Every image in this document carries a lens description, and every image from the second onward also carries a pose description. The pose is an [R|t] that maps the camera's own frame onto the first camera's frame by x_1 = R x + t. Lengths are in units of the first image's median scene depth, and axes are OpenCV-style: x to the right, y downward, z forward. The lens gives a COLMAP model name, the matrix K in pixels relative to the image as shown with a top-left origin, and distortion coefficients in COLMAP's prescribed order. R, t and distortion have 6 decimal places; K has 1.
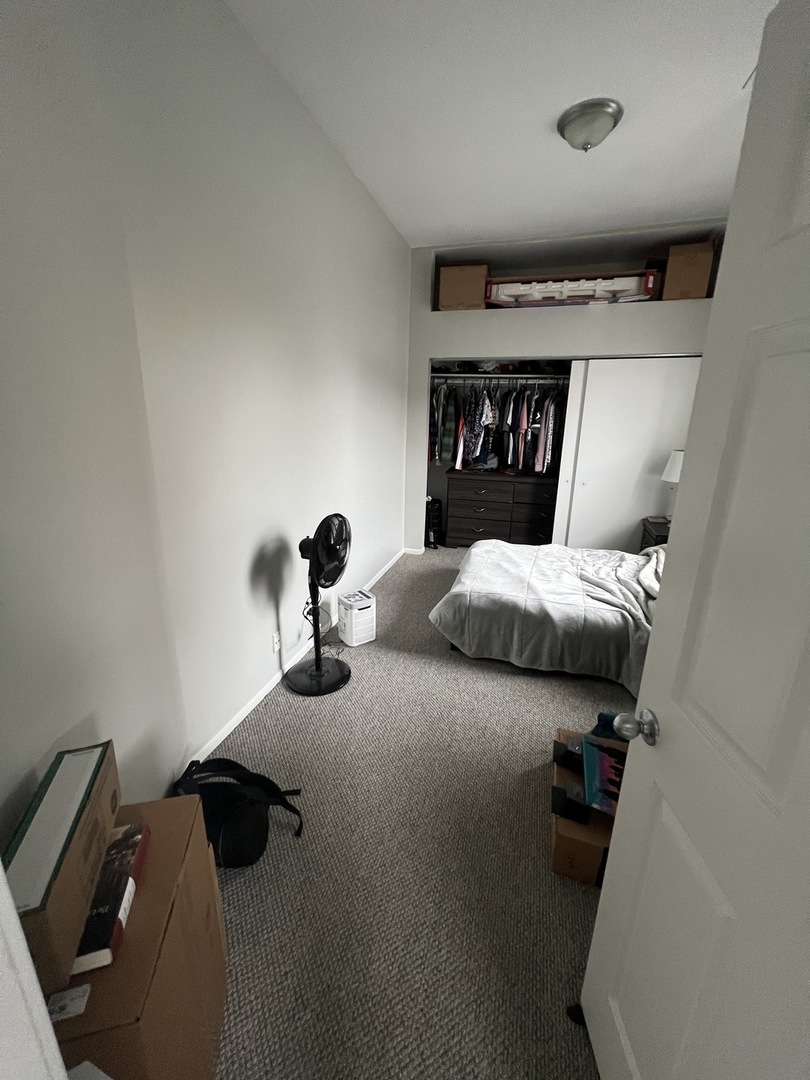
lens RADIAL K [[427.1, 0, 404.4], [0, 427.1, 537.2], [0, 0, 1]] dist [-0.009082, -0.000540]
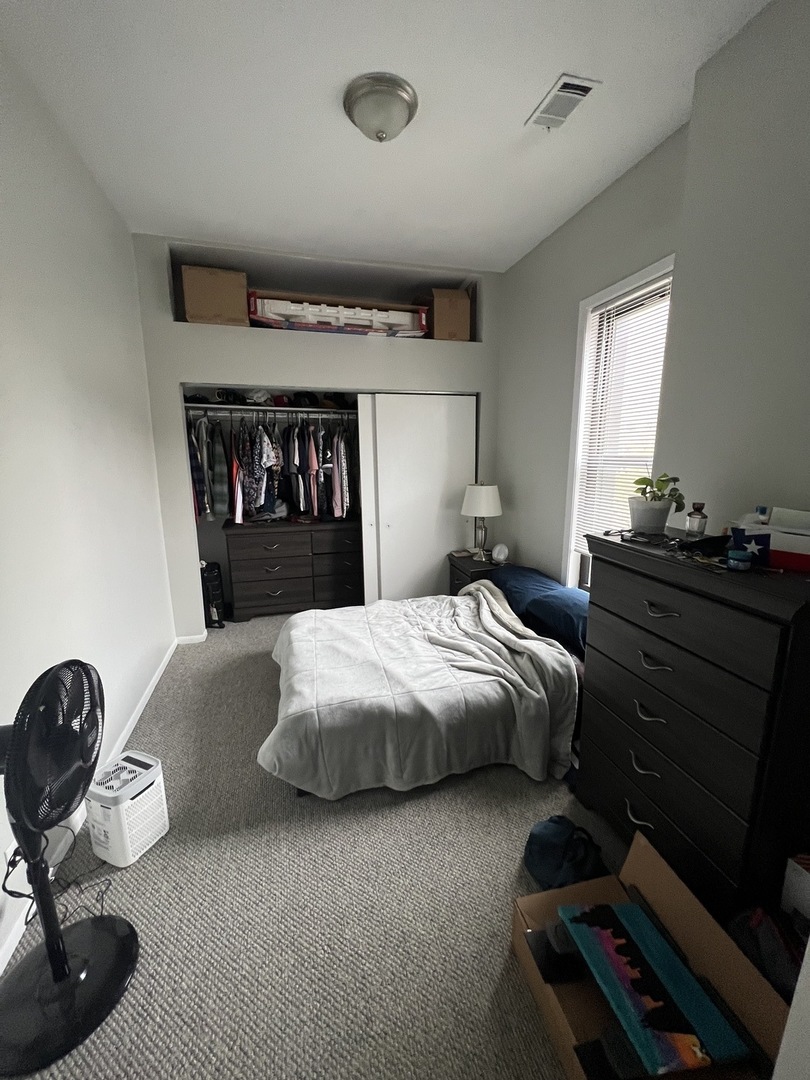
lens RADIAL K [[433.3, 0, 407.0], [0, 433.3, 540.6], [0, 0, 1]] dist [-0.002085, 0.000499]
pose [[0.846672, -0.126296, 0.516909, -0.039104], [0.164450, 0.985975, -0.028459, -0.071395], [-0.506065, 0.109101, 0.855567, 0.215459]]
